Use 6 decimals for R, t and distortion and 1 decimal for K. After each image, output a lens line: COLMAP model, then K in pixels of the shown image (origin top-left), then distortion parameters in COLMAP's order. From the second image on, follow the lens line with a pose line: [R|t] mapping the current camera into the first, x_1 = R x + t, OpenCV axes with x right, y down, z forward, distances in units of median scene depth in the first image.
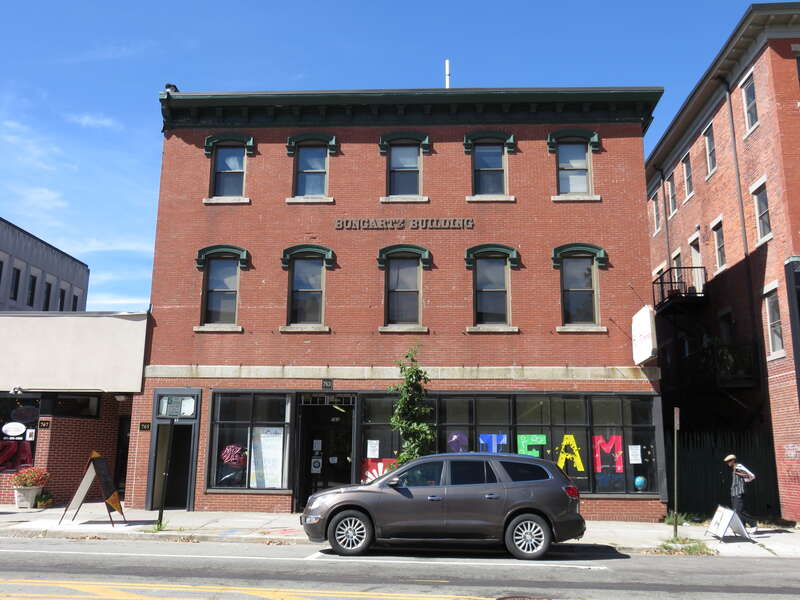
lens RADIAL K [[698.4, 0, 400.0], [0, 698.4, 300.0], [0, 0, 1]] dist [-0.000078, -0.009950]
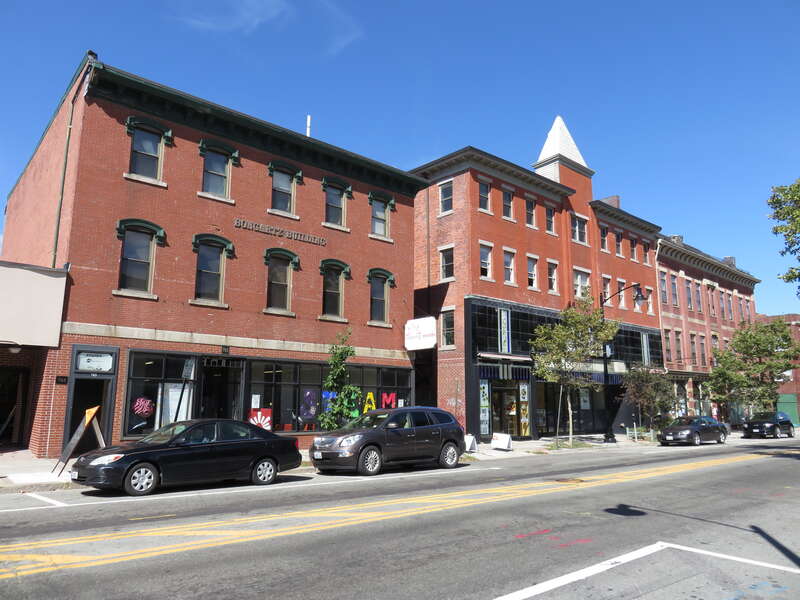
lens RADIAL K [[583.2, 0, 400.0], [0, 583.2, 300.0], [0, 0, 1]] dist [0.002861, -0.000857]
pose [[0.721429, 0.119377, 0.682121, -0.583987], [-0.149177, 0.988693, -0.015257, 0.000443], [-0.676229, -0.090750, 0.731080, 0.027726]]
